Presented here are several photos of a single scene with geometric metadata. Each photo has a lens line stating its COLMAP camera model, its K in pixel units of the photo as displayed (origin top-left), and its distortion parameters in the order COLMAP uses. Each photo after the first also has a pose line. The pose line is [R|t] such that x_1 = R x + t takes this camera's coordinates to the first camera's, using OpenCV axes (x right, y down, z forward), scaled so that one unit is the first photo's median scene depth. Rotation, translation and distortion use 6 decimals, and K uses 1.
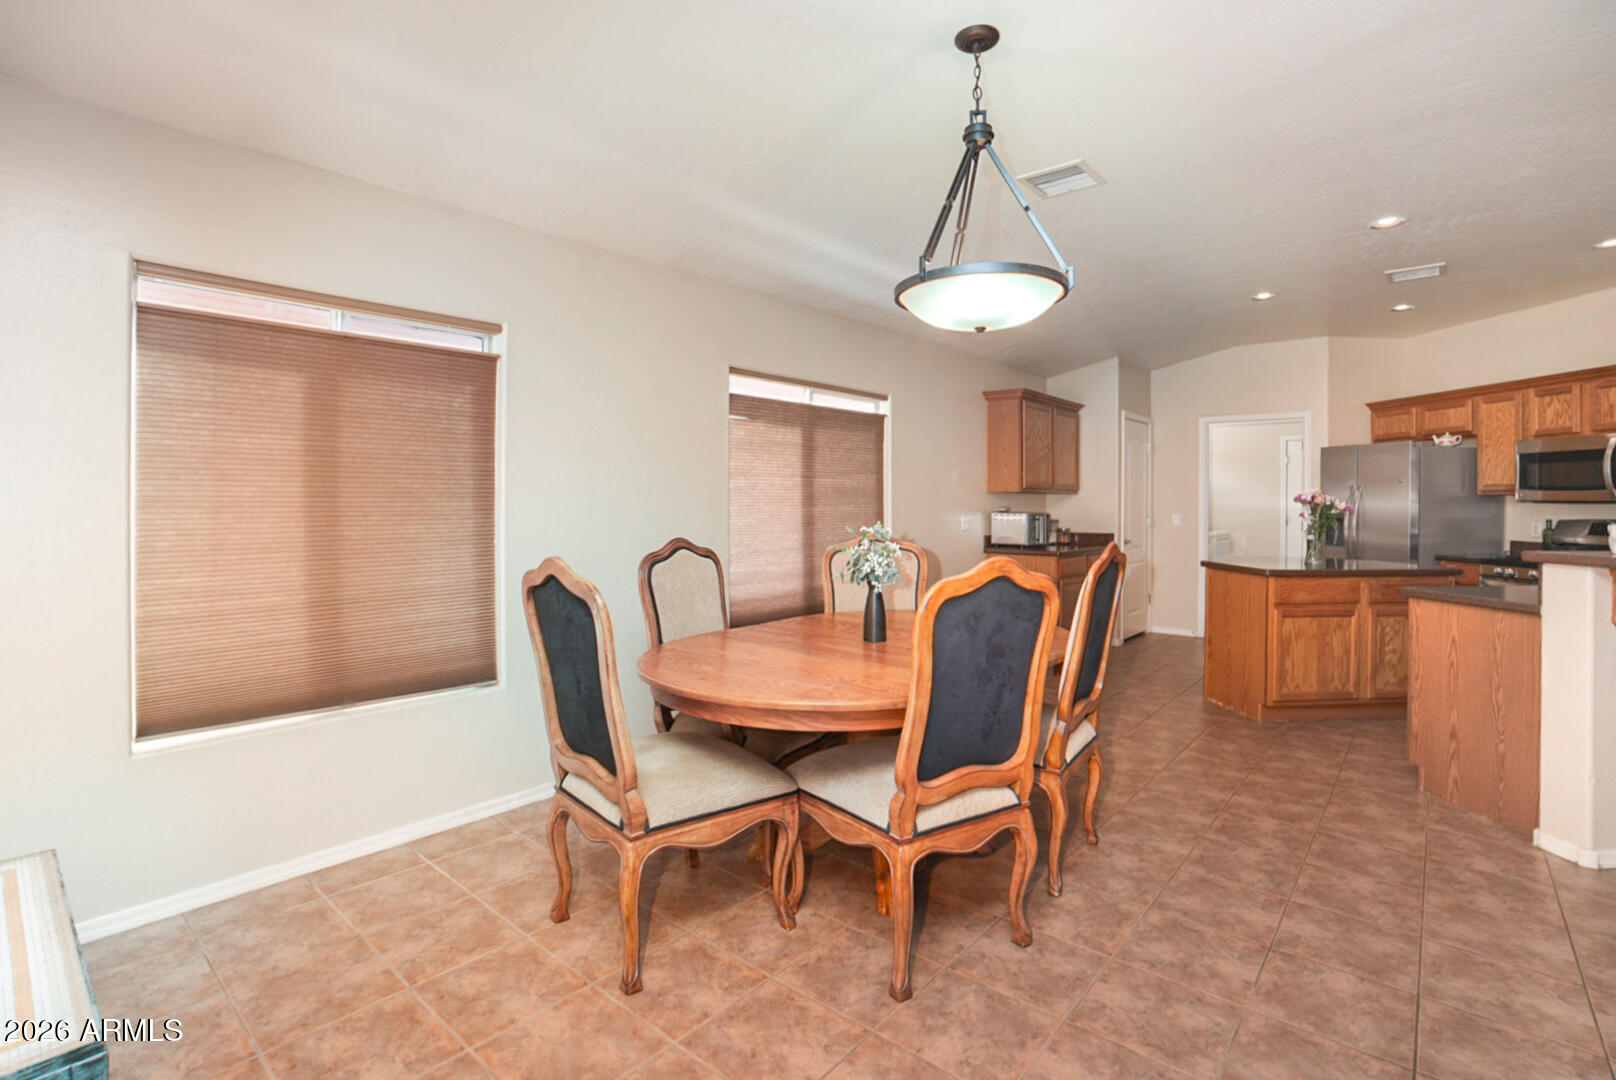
lens RADIAL K [[773.6, 0, 809.6], [0, 773.6, 498.5], [0, 0, 1]] dist [-0.052072, 0.020768]
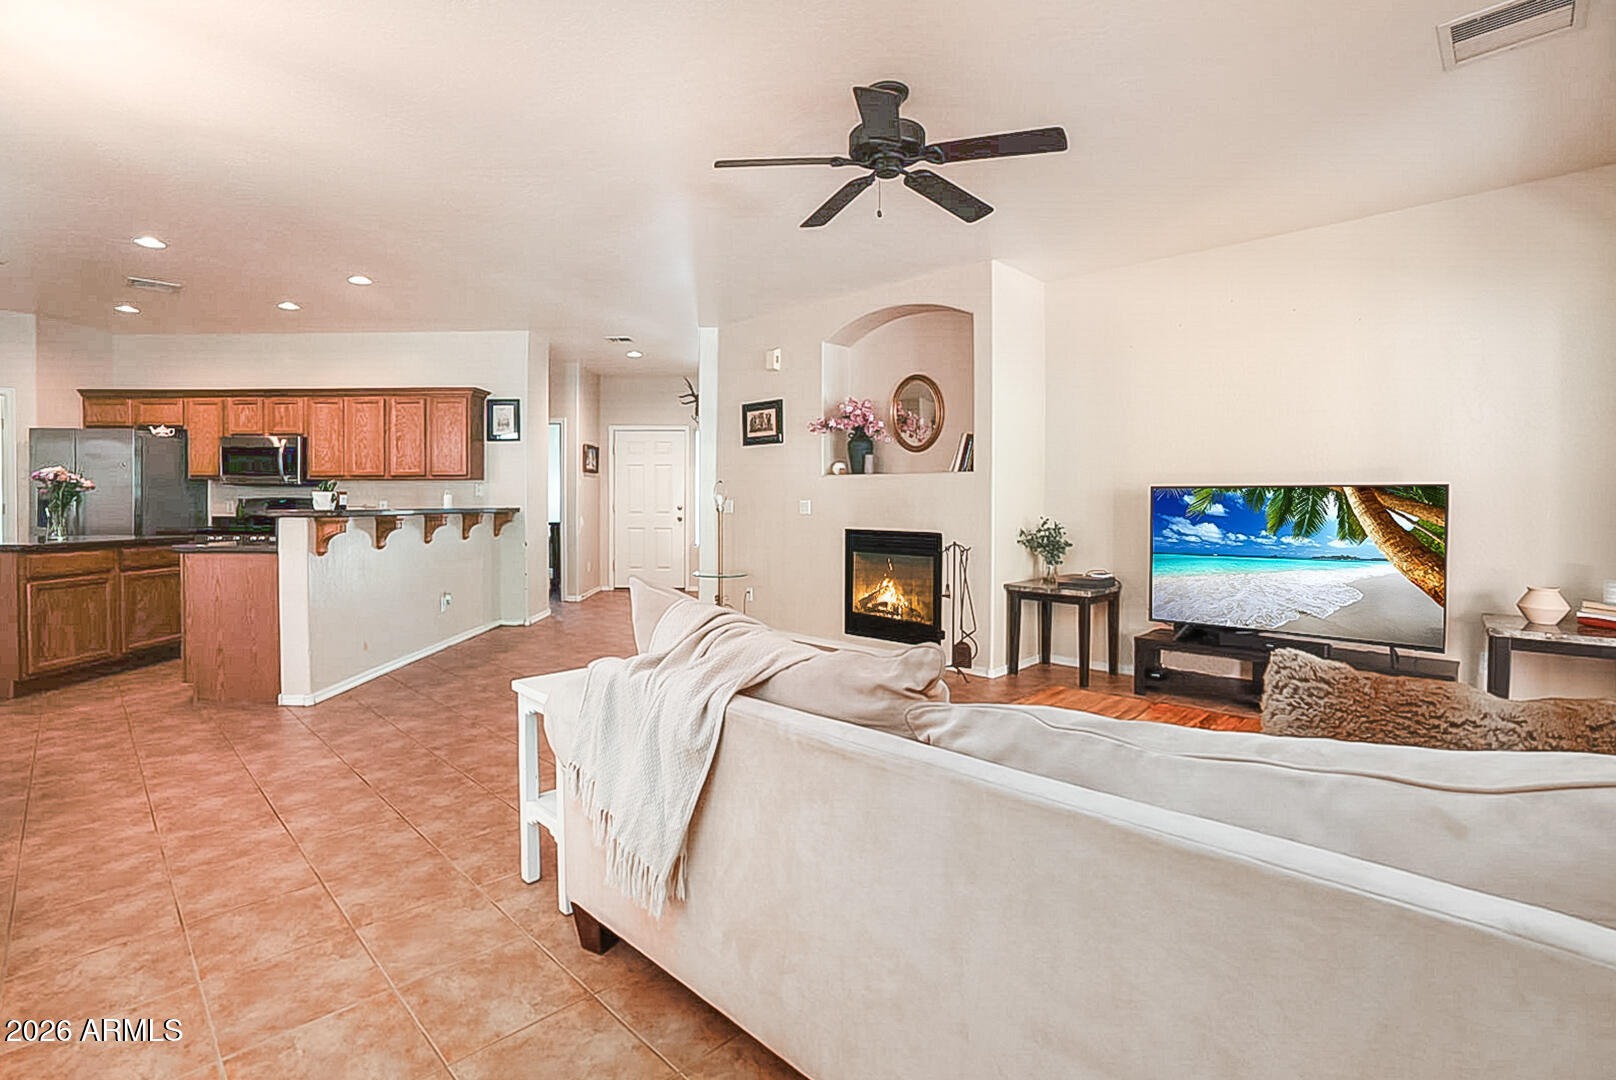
lens RADIAL K [[749.8, 0, 802.8], [0, 749.8, 515.7], [0, 0, 1]] dist [-0.076209, 0.027310]
pose [[0.073824, -0.023722, 0.996989, -0.242350], [-0.007712, 0.999674, 0.024357, 0.022327], [-0.997241, -0.009487, 0.073617, -0.096530]]
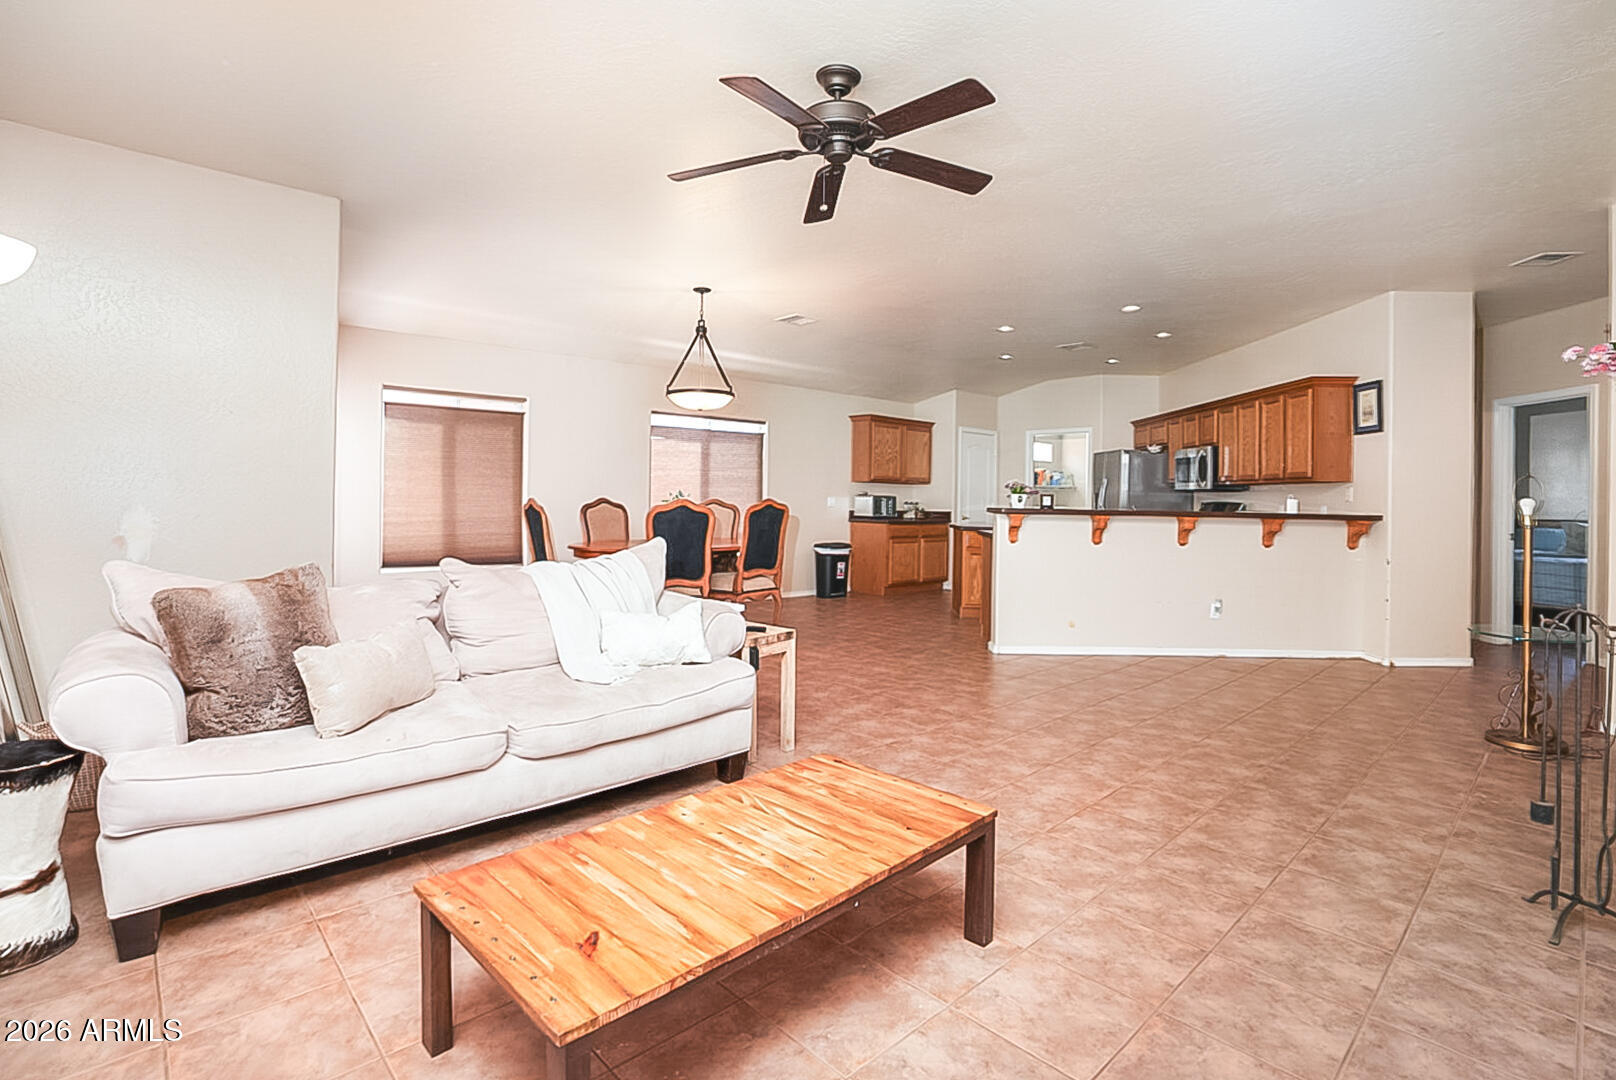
lens RADIAL K [[766.0, 0, 814.4], [0, 766.0, 492.8], [0, 0, 1]] dist [-0.076143, 0.027716]
pose [[0.994305, 0.010588, -0.106048, 0.424978], [-0.010498, 0.999944, 0.001406, 0.018587], [0.106057, -0.000284, 0.994360, -0.695620]]
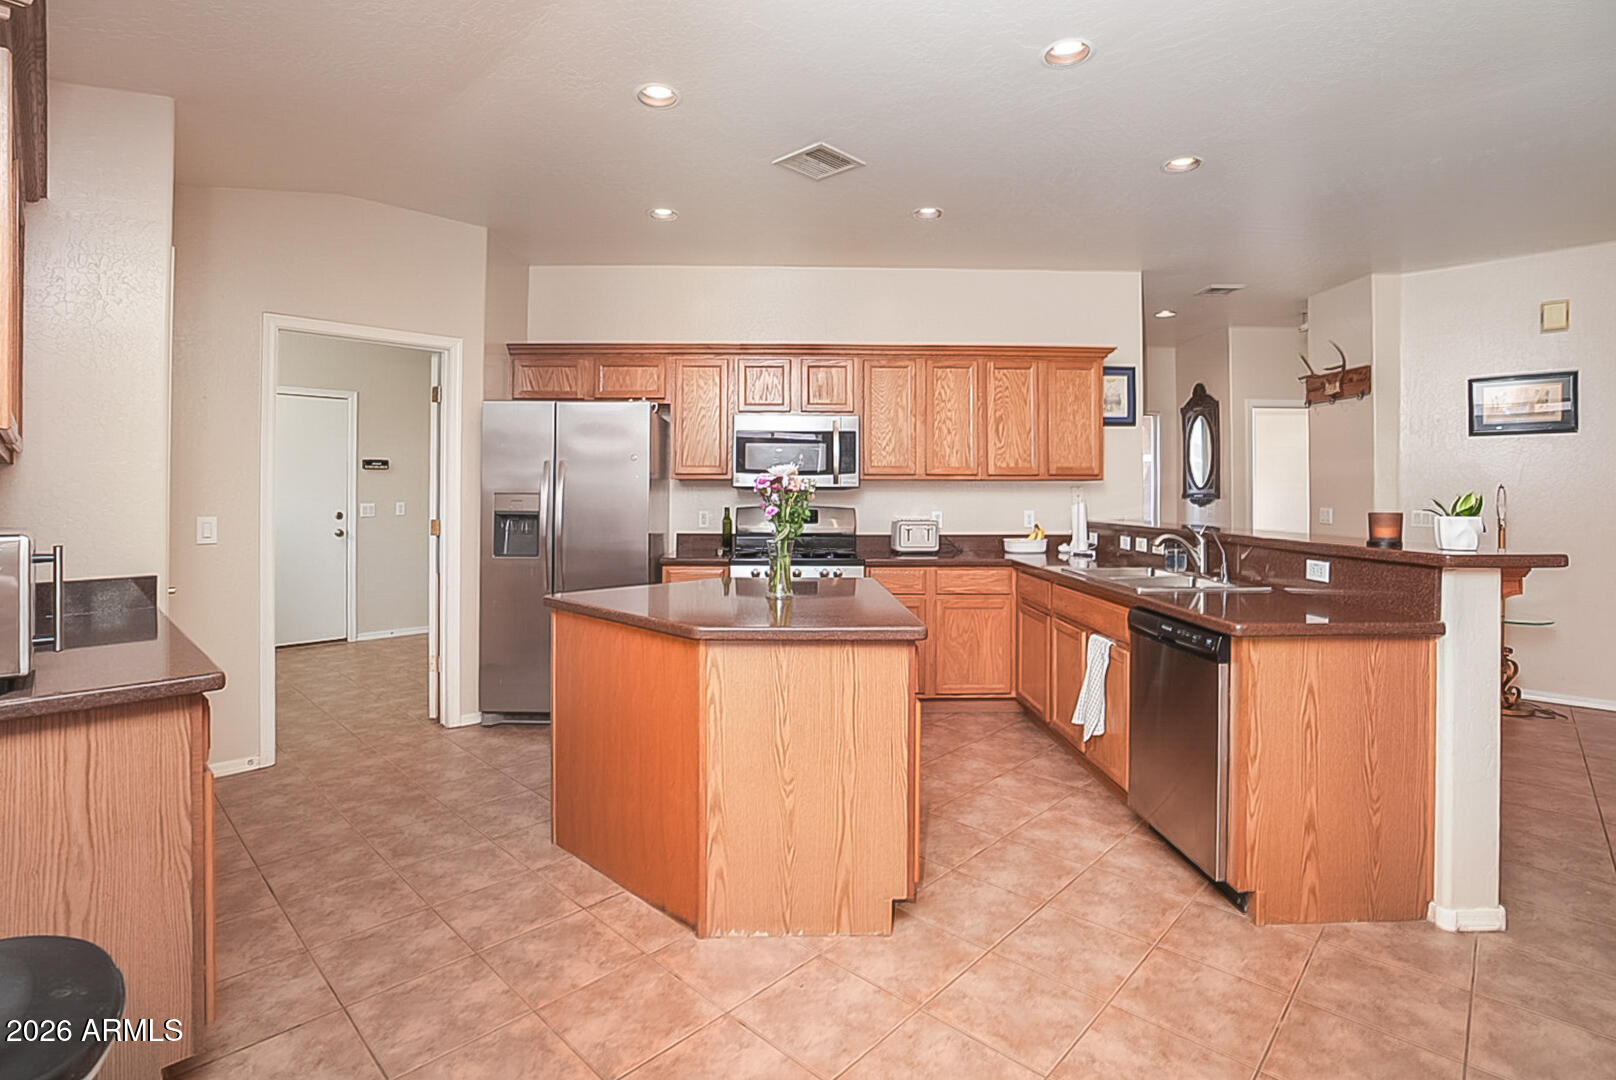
lens RADIAL K [[763.0, 0, 794.0], [0, 763.0, 499.2], [0, 0, 1]] dist [-0.077054, 0.031727]
pose [[0.077057, -0.014443, 0.996922, 0.102618], [-0.005881, 0.999871, 0.014940, 0.004543], [-0.997009, -0.007014, 0.076962, 0.981416]]
